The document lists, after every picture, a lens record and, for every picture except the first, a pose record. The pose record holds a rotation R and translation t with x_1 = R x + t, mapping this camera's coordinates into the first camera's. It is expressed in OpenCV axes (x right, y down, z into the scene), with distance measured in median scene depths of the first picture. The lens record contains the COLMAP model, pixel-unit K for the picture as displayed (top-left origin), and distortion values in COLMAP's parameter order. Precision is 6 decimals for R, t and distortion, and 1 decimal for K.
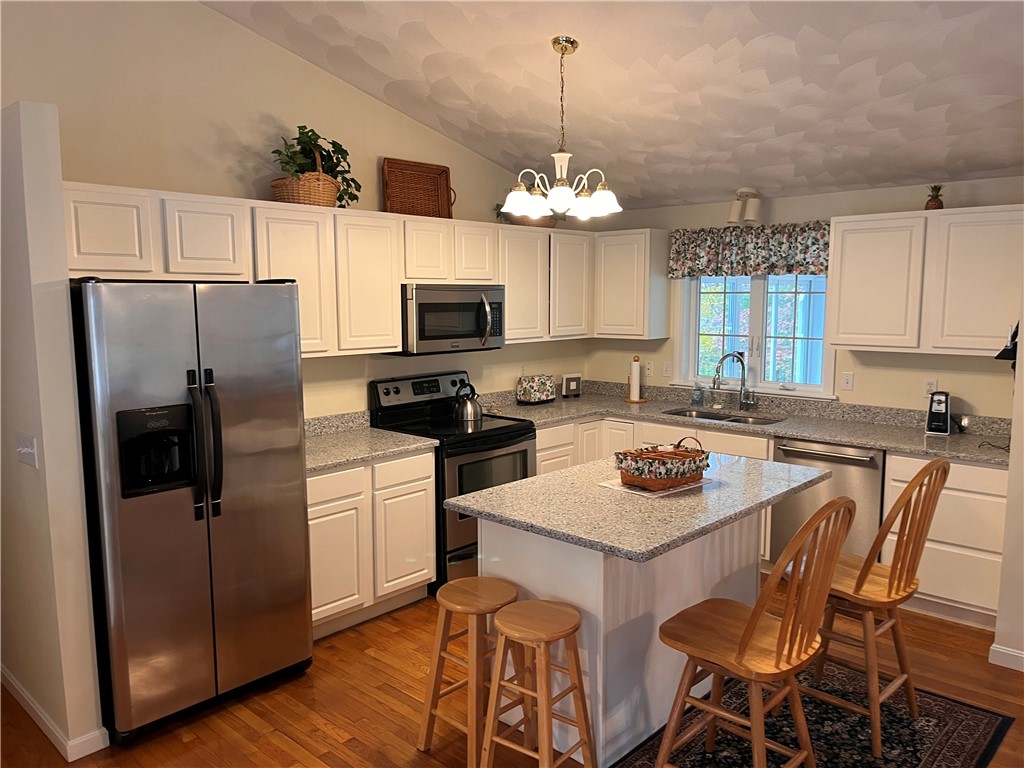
lens RADIAL K [[768.3, 0, 509.2], [0, 768.3, 384.5], [0, 0, 1]] dist [0.045063, -0.017183]
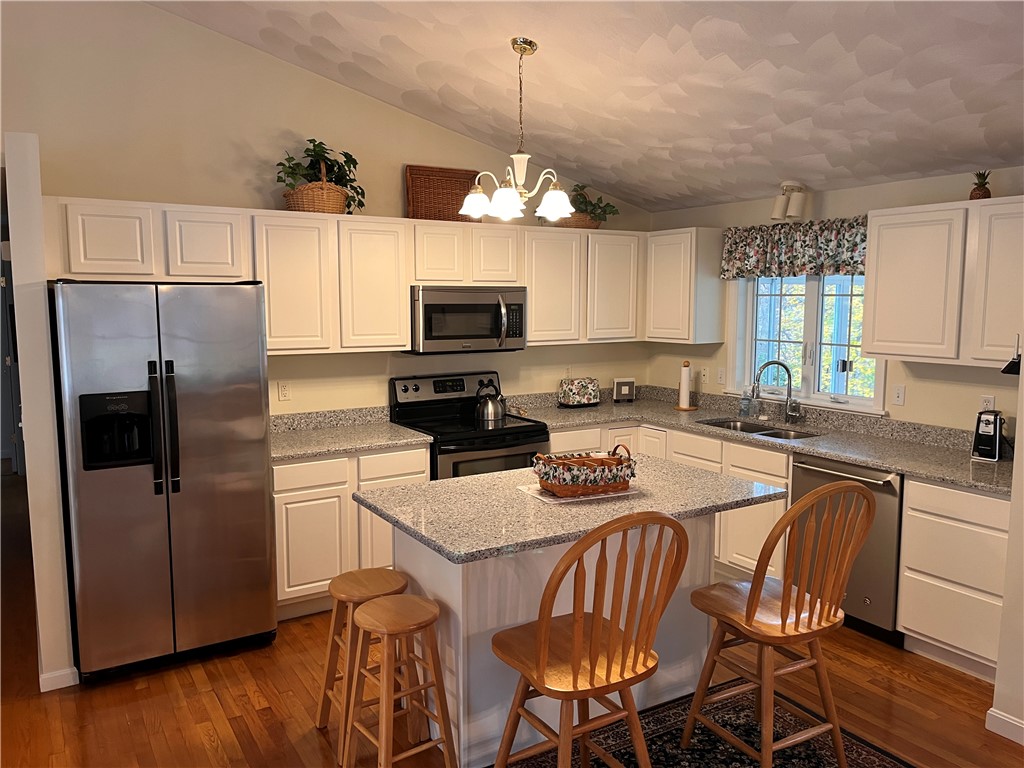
lens RADIAL K [[768.3, 0, 504.6], [0, 768.3, 383.2], [0, 0, 1]] dist [0.045063, -0.017183]
pose [[0.965326, 0.032612, -0.259000, 0.282355], [-0.034014, 0.999421, -0.000931, -0.002246], [0.258820, 0.009708, 0.965877, 0.030708]]
